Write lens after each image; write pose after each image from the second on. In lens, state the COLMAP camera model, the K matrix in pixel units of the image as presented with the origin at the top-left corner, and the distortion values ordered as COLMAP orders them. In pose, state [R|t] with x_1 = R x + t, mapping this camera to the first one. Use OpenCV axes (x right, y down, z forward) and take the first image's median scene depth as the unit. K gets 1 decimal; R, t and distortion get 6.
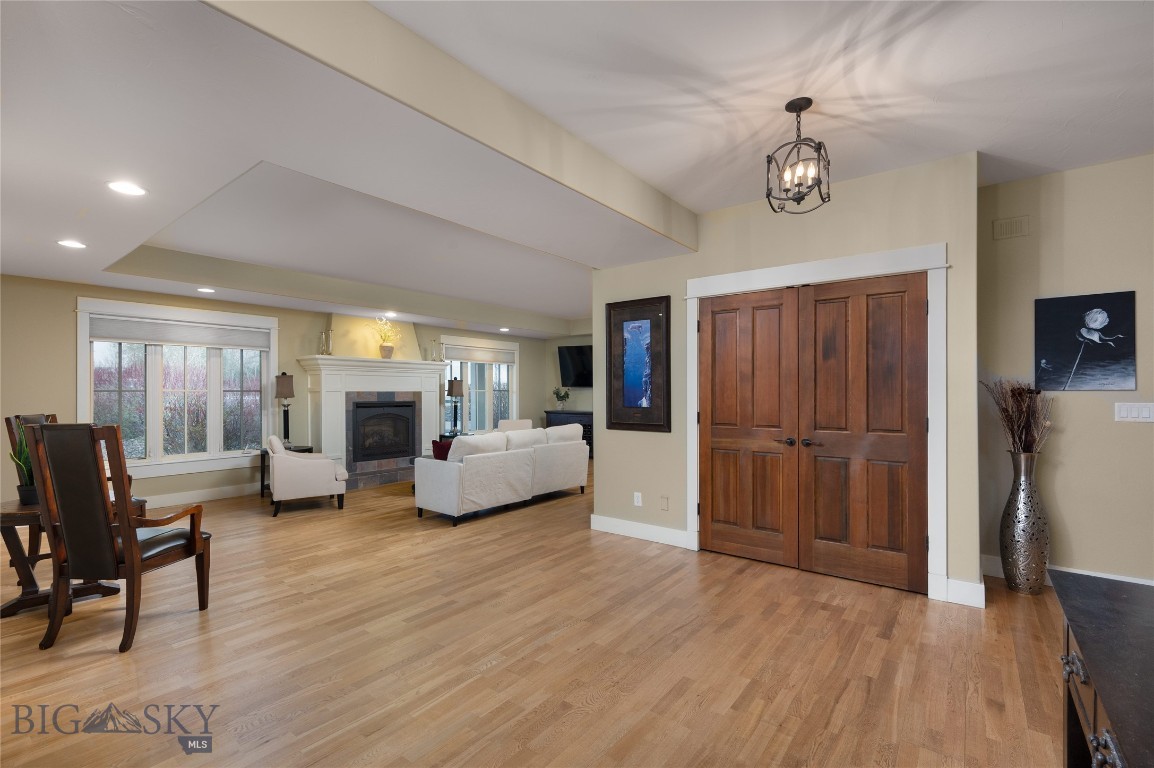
lens RADIAL K [[504.5, 0, 576.1], [0, 504.5, 397.9], [0, 0, 1]] dist [0.000390, -0.000597]
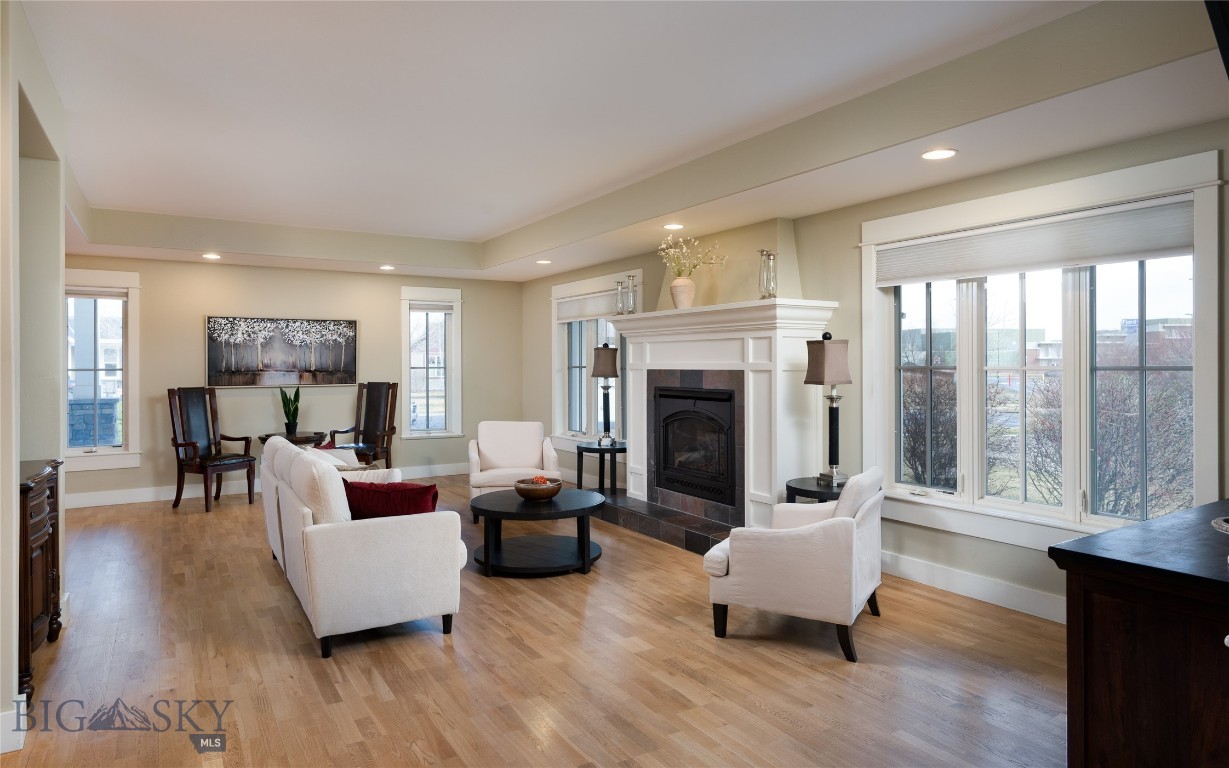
lens RADIAL K [[724.5, 0, 619.0], [0, 724.5, 365.1], [0, 0, 1]] dist [-0.007062, 0.000535]
pose [[-0.340135, 0.000366, -0.940377, 0.384683], [-0.010433, 0.999937, 0.004163, -0.020576], [0.940319, 0.011227, -0.340110, 1.234993]]
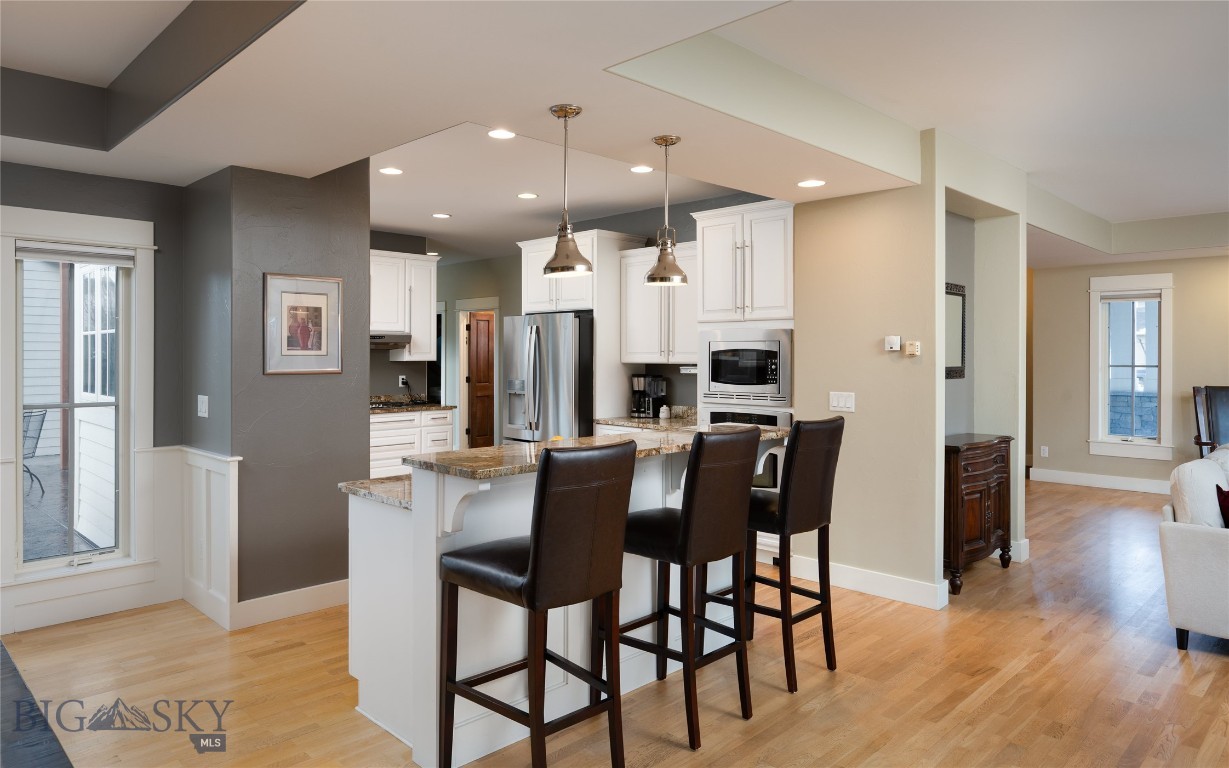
lens RADIAL K [[791.4, 0, 619.3], [0, 791.4, 358.4], [0, 0, 1]] dist [-0.002500, 0.004906]
pose [[-0.993902, -0.001731, 0.110256, 0.332277], [0.000549, 0.999787, 0.020651, -0.038981], [-0.110268, 0.020585, -0.993689, 1.483844]]
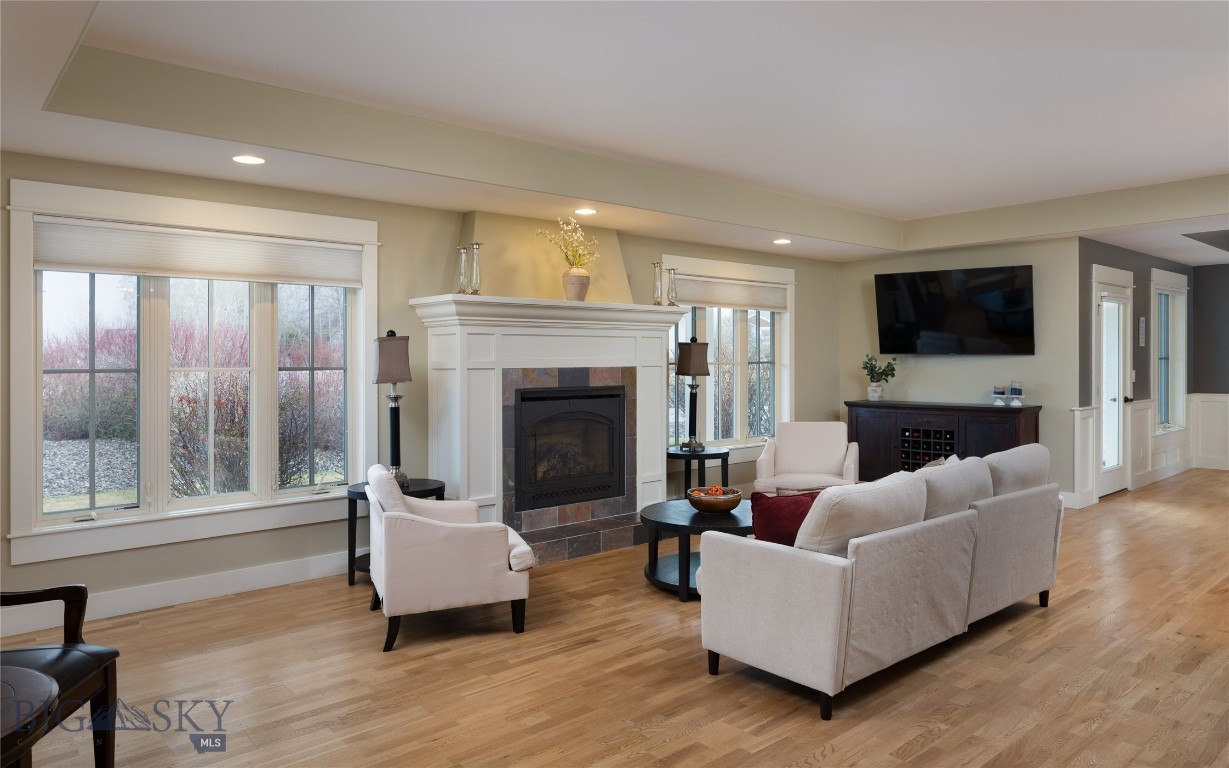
lens RADIAL K [[791.4, 0, 638.0], [0, 791.4, 363.6], [0, 0, 1]] dist [-0.002500, 0.004906]
pose [[0.985495, -0.004692, -0.169641, -0.189737], [0.003558, 0.999969, -0.006988, -0.011052], [0.169668, 0.006283, 0.985481, 0.253472]]
